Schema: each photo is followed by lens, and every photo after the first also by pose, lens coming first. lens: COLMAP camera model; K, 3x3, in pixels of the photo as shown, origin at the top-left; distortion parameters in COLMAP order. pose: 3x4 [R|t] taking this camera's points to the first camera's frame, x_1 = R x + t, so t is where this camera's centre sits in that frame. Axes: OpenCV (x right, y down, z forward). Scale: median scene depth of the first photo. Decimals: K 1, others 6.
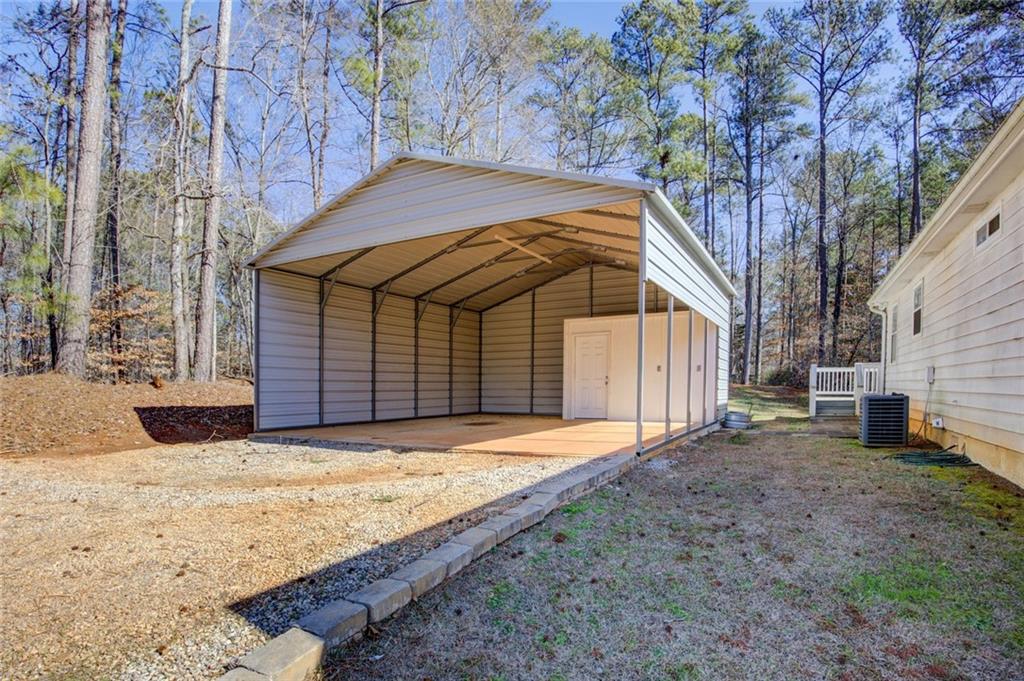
lens RADIAL K [[515.2, 0, 557.3], [0, 515.2, 419.3], [0, 0, 1]] dist [-0.041822, 0.000323]
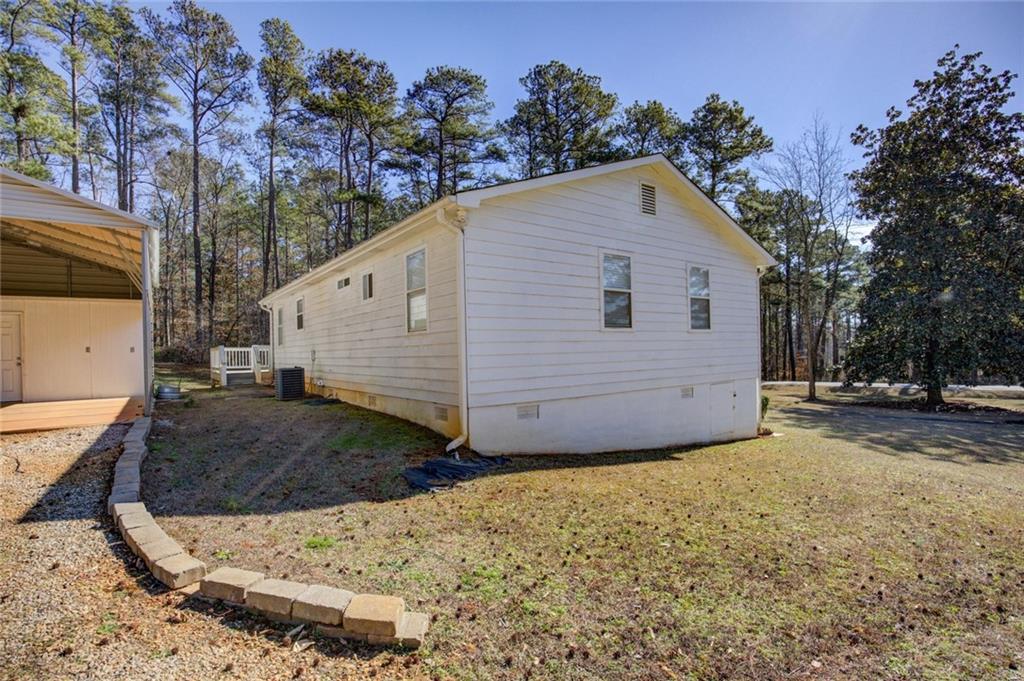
lens RADIAL K [[487.8, 0, 504.4], [0, 487.8, 348.5], [0, 0, 1]] dist [-0.075395, 0.021206]
pose [[0.464181, 0.000682, 0.885740, -0.104955], [0.078167, 0.996066, -0.041732, 0.002109], [-0.882284, 0.088607, 0.462302, -0.084874]]
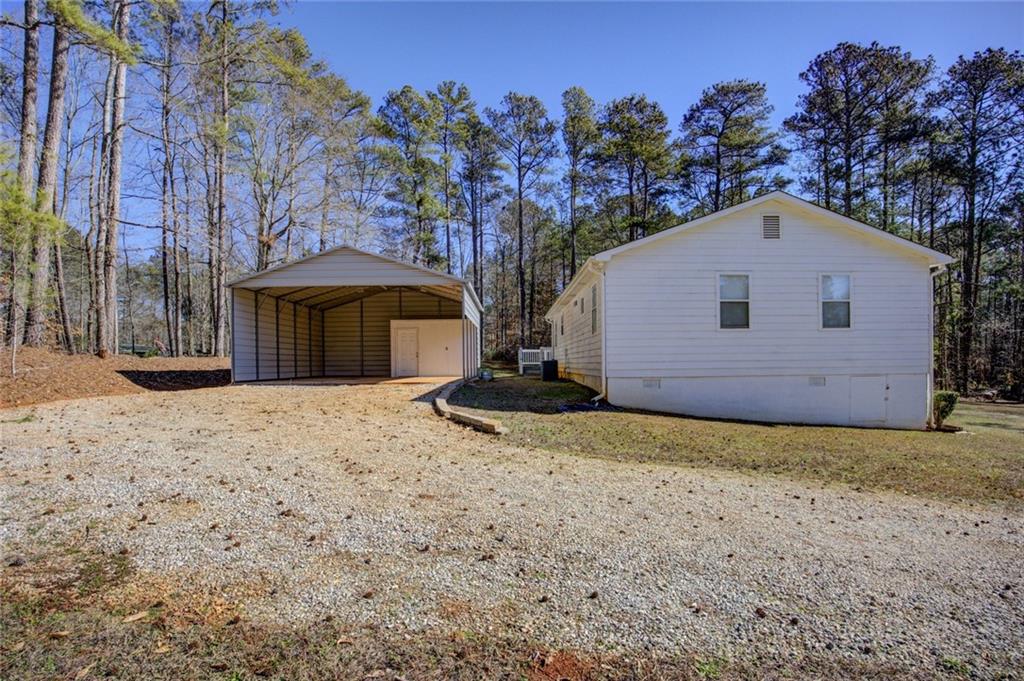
lens RADIAL K [[487.8, 0, 504.4], [0, 487.8, 348.5], [0, 0, 1]] dist [-0.075395, 0.021206]
pose [[0.904001, 0.013576, 0.427314, -0.152142], [0.030111, 0.994992, -0.095313, 0.030923], [-0.426468, 0.099030, 0.899065, -0.282286]]
